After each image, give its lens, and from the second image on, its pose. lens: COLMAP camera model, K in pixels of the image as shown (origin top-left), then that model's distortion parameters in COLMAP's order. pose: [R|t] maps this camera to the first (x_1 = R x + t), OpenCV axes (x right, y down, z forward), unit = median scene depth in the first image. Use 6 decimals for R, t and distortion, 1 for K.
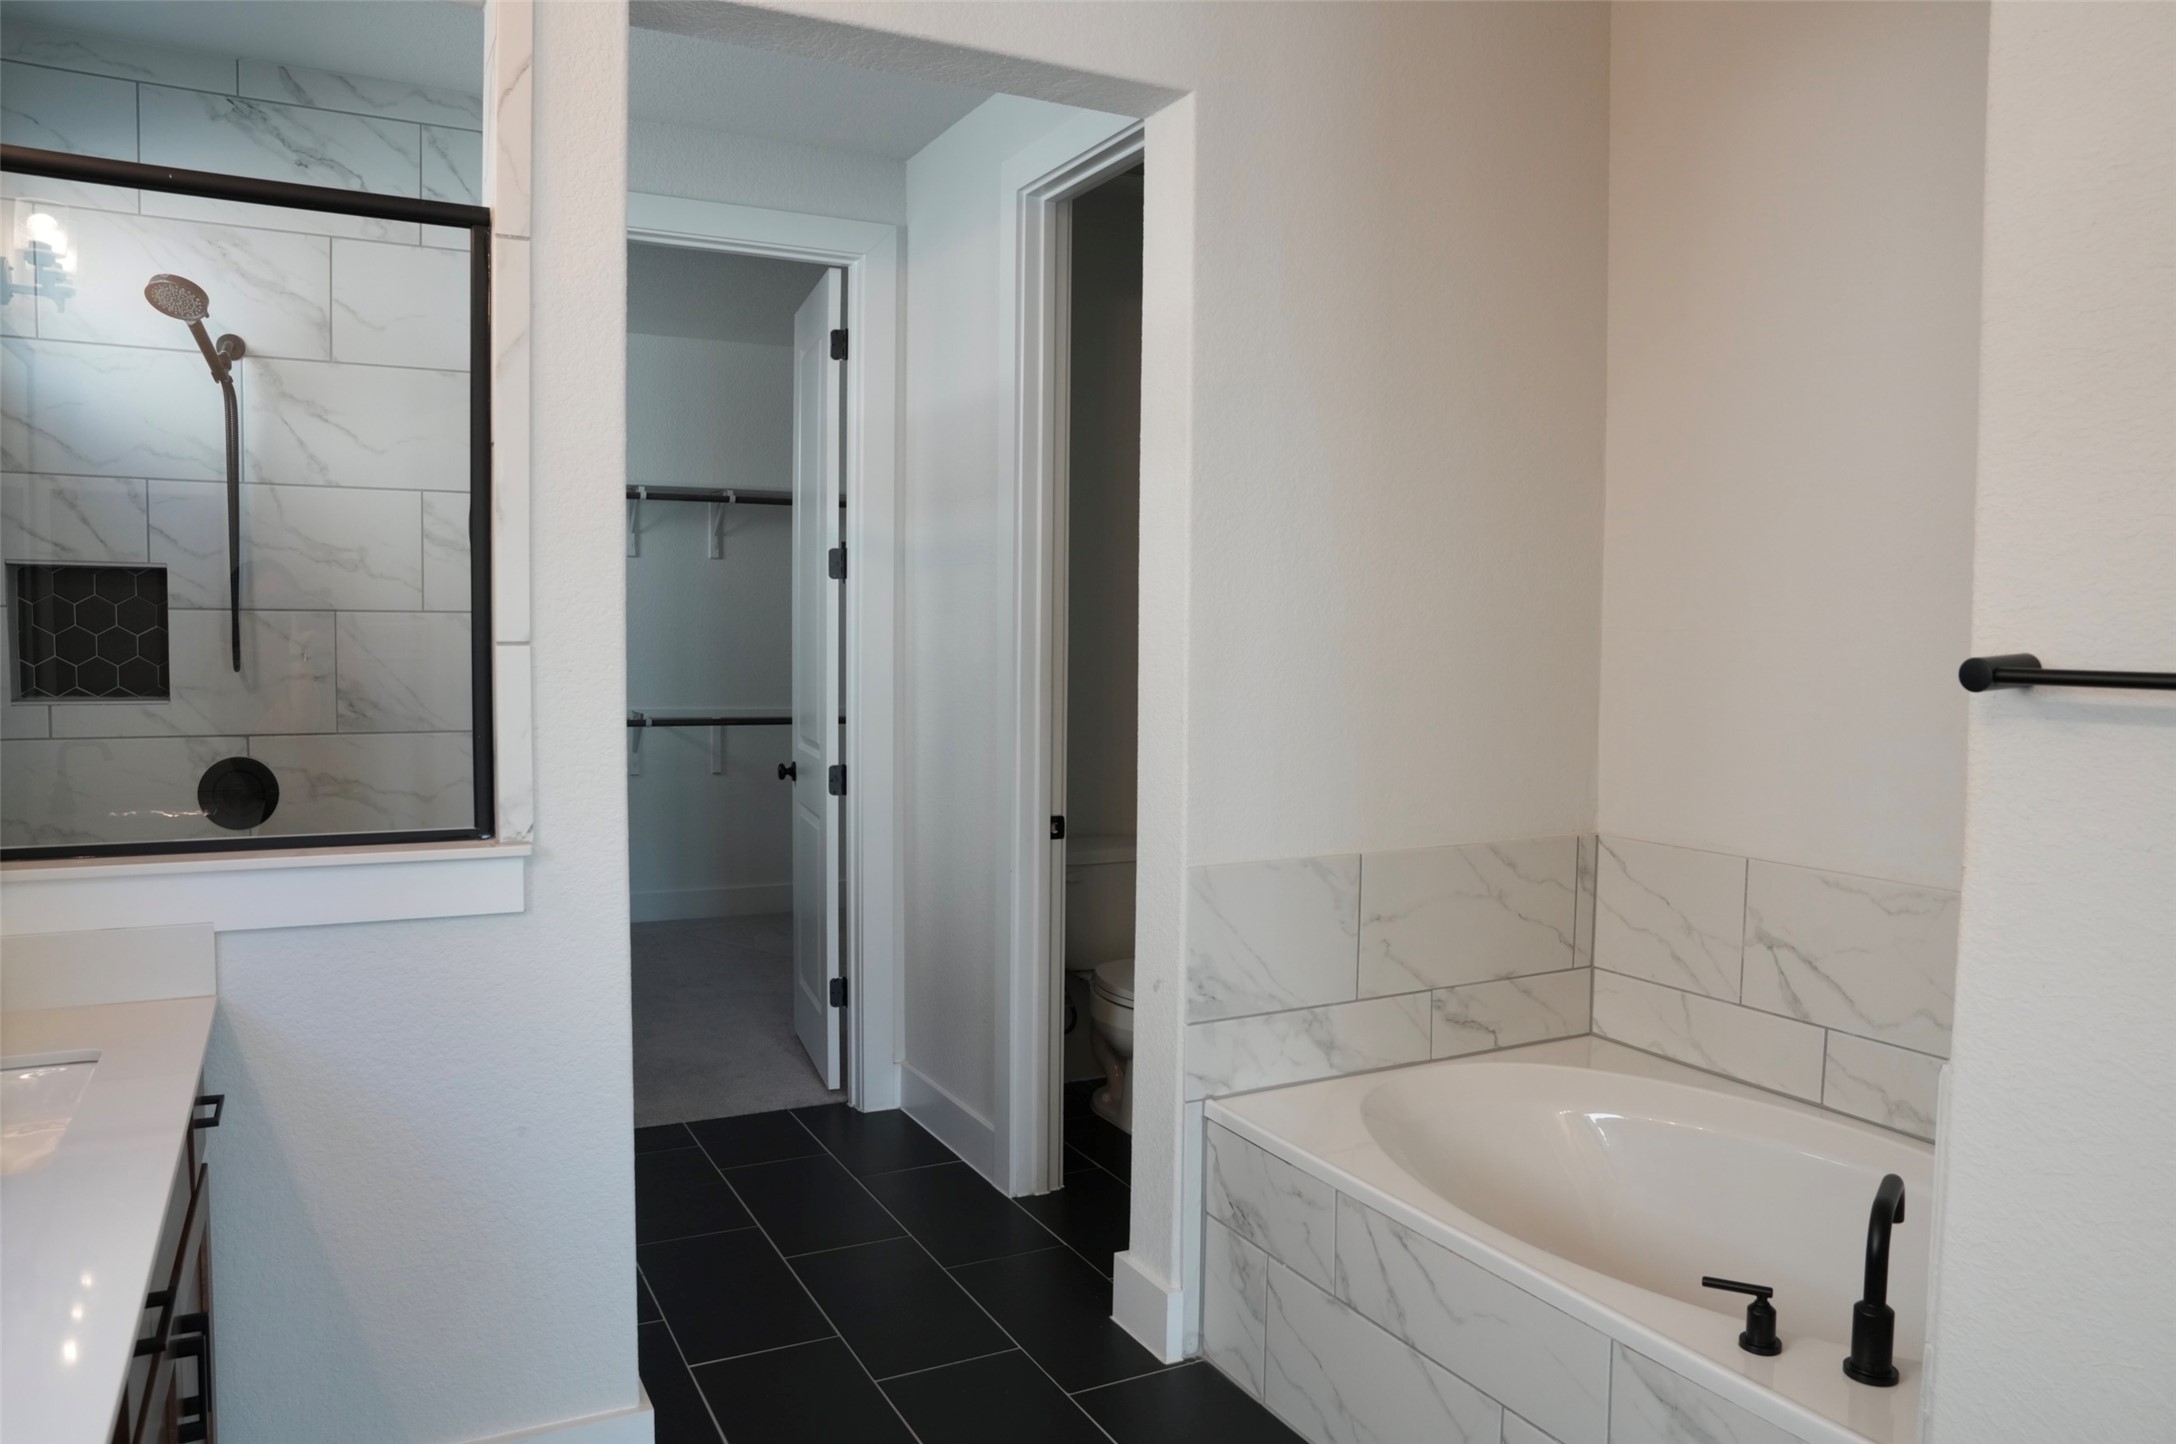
lens RADIAL K [[1534.5, 0, 1093.4], [0, 1534.5, 724.2], [0, 0, 1]] dist [-0.028338, 0.012804]
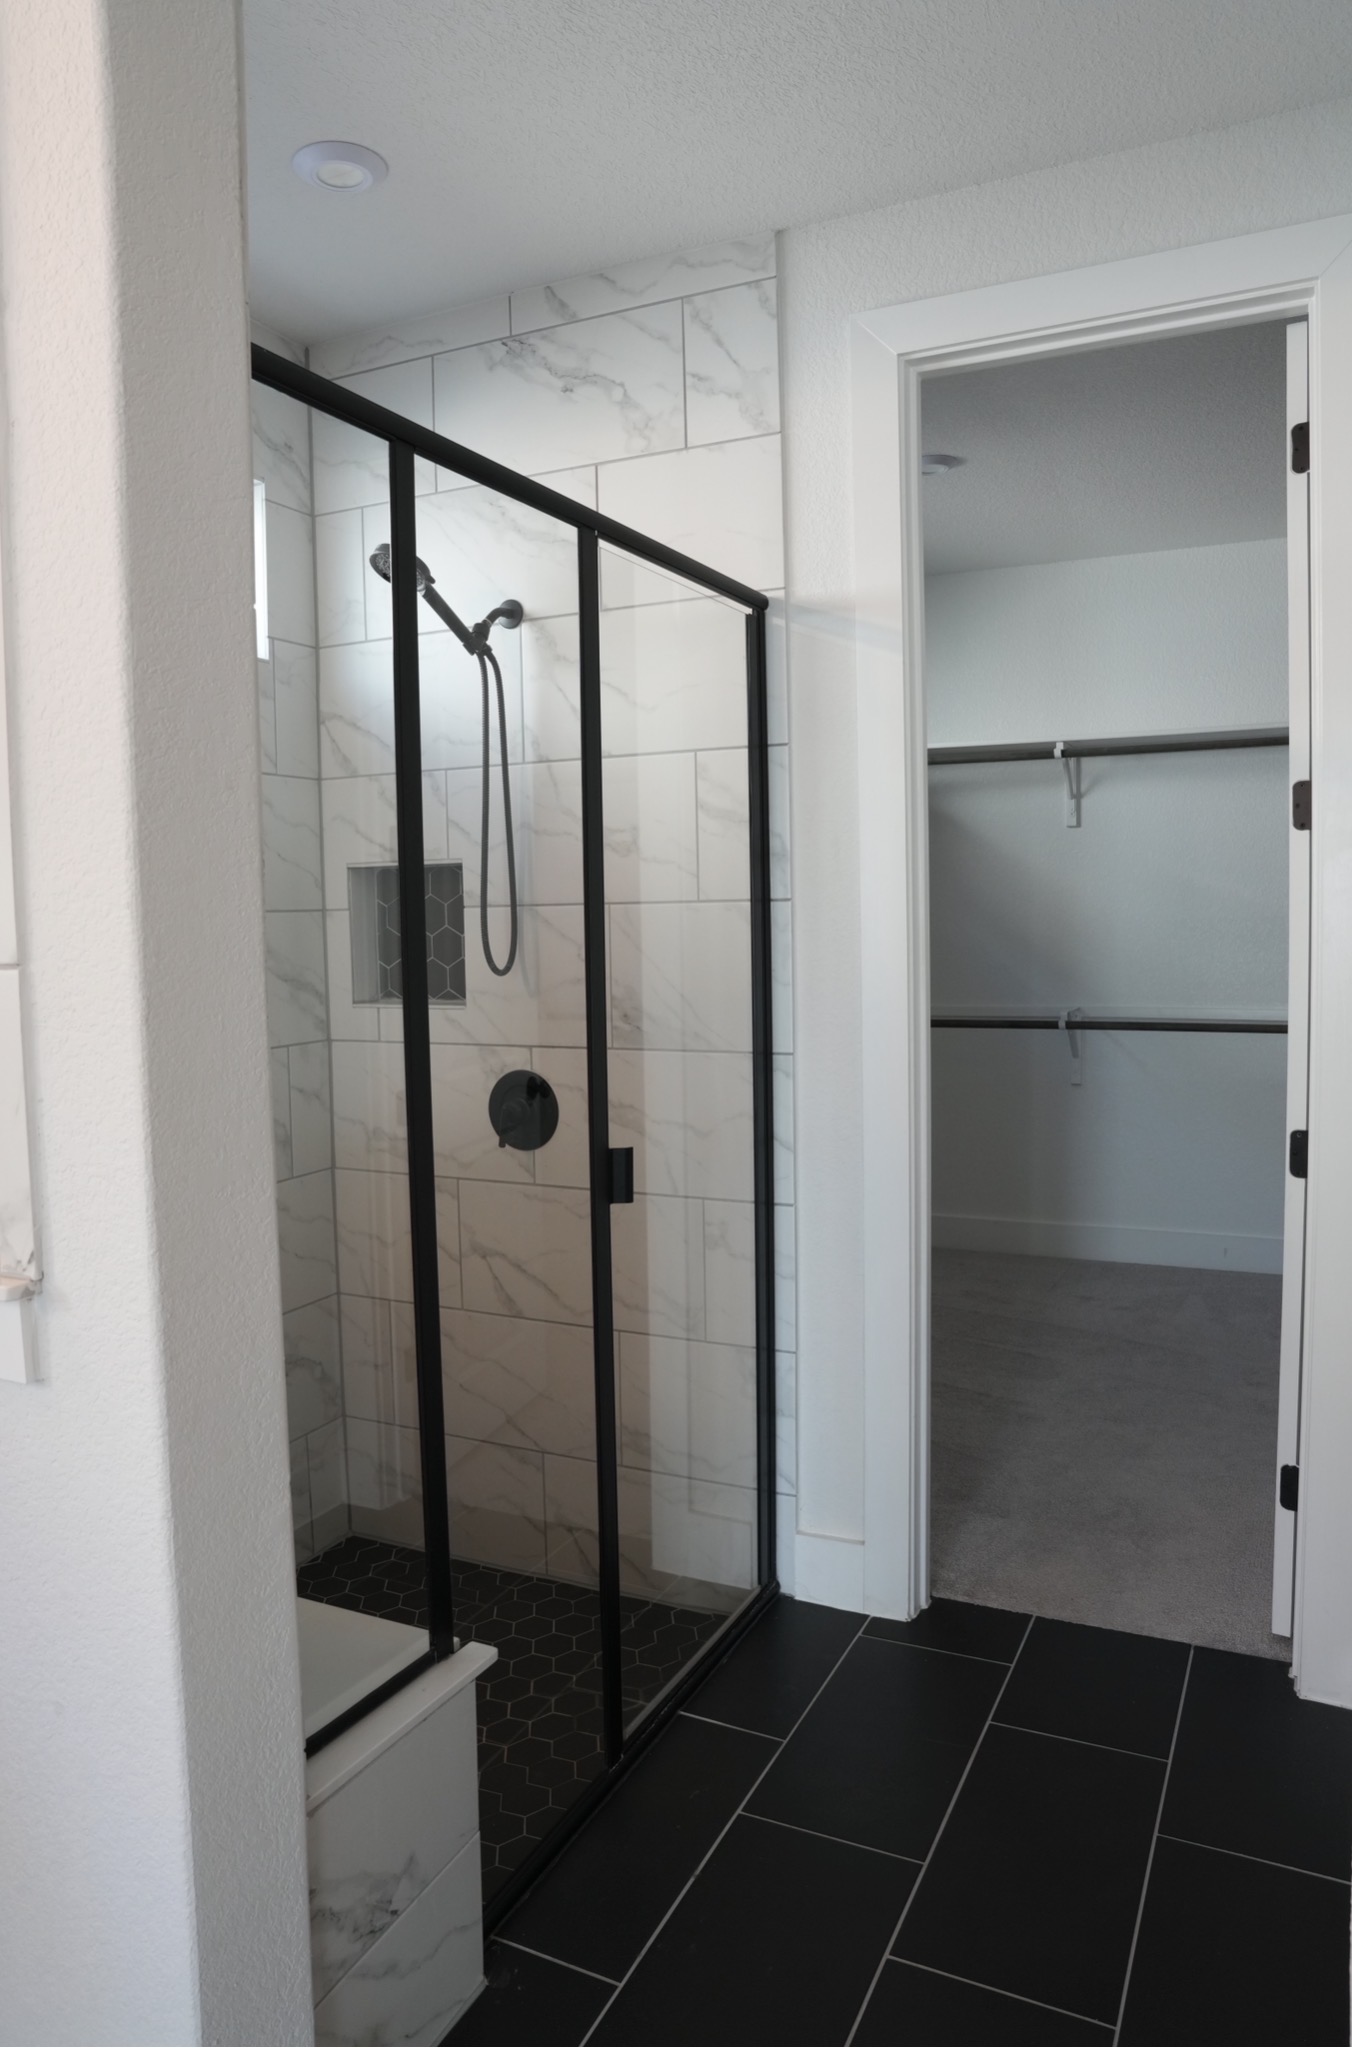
lens RADIAL K [[1425.4, 0, 666.9], [0, 1425.4, 1007.8], [0, 0, 1]] dist [-0.080600, 0.042376]
pose [[0.600245, 0.028636, -0.799304, 0.161582], [-0.020809, 0.999580, 0.020185, -0.033883], [0.799546, 0.004517, 0.600588, 0.563298]]
